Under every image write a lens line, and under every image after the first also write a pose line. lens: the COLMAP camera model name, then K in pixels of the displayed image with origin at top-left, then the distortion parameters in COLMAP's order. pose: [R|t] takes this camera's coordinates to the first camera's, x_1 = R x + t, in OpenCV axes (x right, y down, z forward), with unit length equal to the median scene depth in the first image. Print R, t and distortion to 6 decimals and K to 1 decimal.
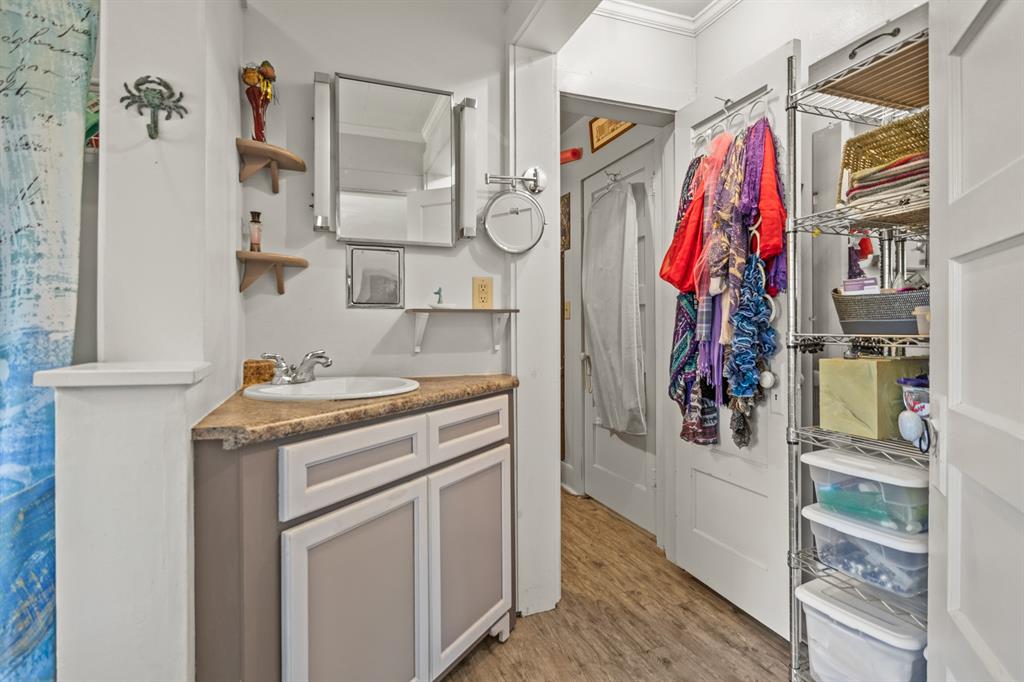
lens RADIAL K [[509.5, 0, 509.7], [0, 509.5, 332.4], [0, 0, 1]] dist [0.003687, -0.000232]
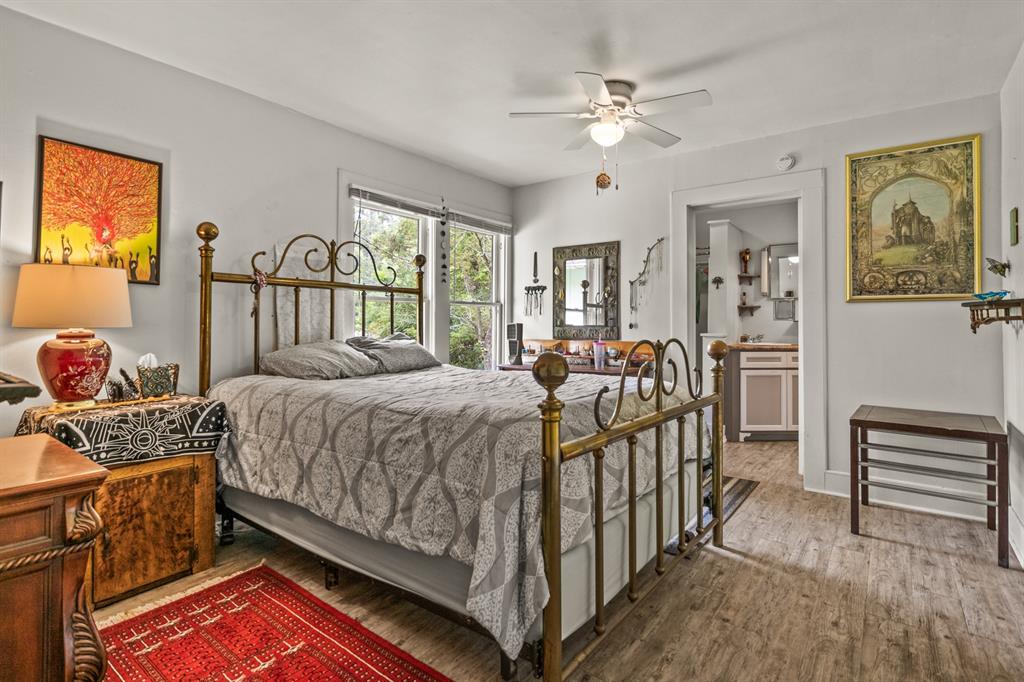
lens RADIAL K [[509.5, 0, 505.9], [0, 509.5, 315.7], [0, 0, 1]] dist [0.003687, -0.000232]
pose [[0.530518, -0.000515, -0.847674, 1.599228], [-0.012843, 0.999880, -0.008645, -0.030932], [0.847577, 0.015474, 0.530447, -2.233320]]
